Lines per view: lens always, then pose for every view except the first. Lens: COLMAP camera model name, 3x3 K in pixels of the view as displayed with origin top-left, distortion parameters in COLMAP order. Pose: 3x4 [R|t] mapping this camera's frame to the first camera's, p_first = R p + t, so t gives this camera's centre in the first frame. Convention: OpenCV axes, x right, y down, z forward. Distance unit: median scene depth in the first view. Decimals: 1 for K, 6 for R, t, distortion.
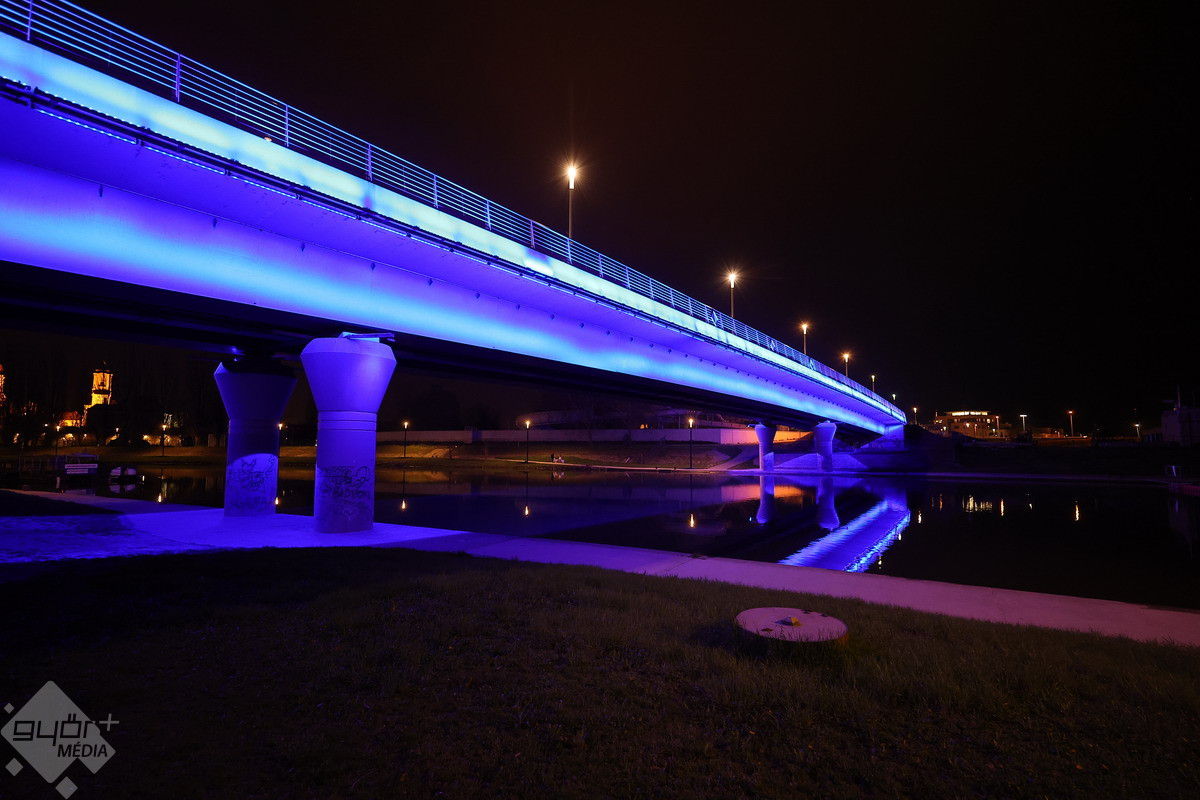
lens RADIAL K [[532.3, 0, 600.0], [0, 532.3, 400.0], [0, 0, 1]] dist [0.003613, 0.000343]
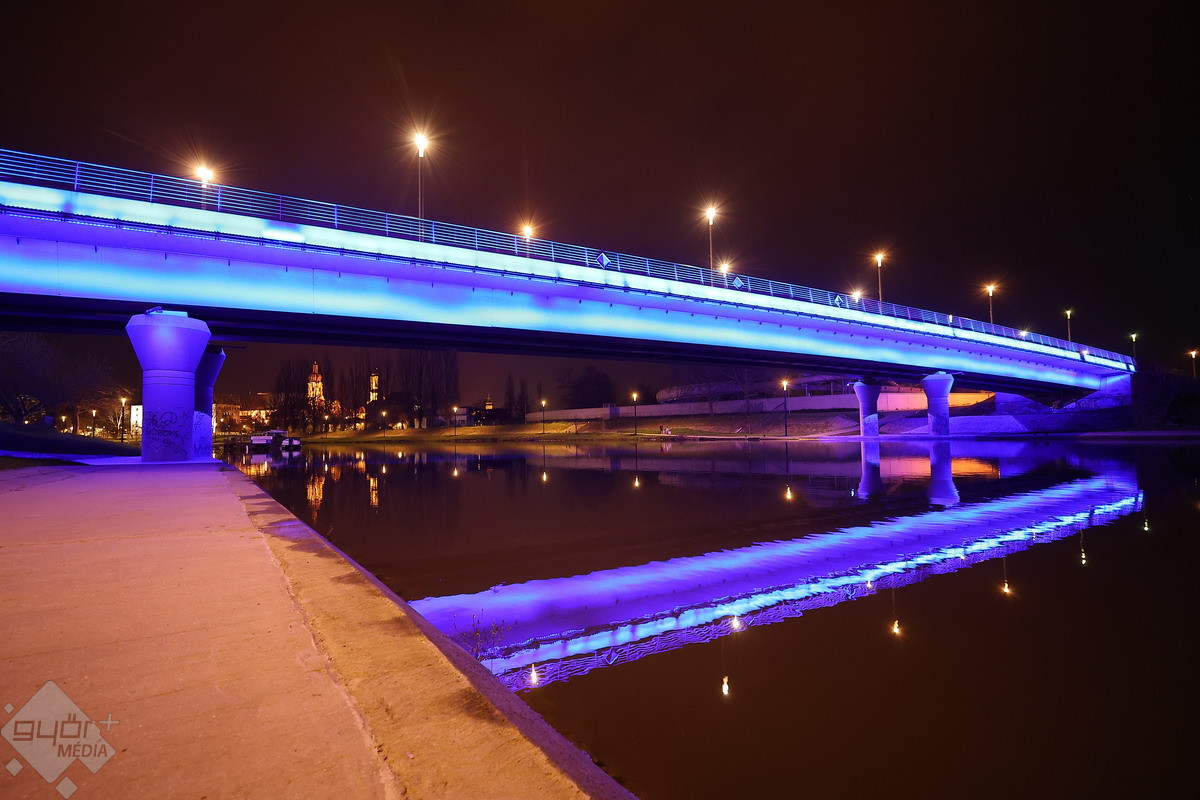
lens RADIAL K [[534.7, 0, 600.0], [0, 534.7, 400.0], [0, 0, 1]] dist [-0.002144, -0.000101]
pose [[0.917913, -0.045152, -0.394204, 0.203300], [0.058476, 0.998050, 0.021848, 0.025278], [0.392449, -0.043106, 0.918763, 0.043051]]
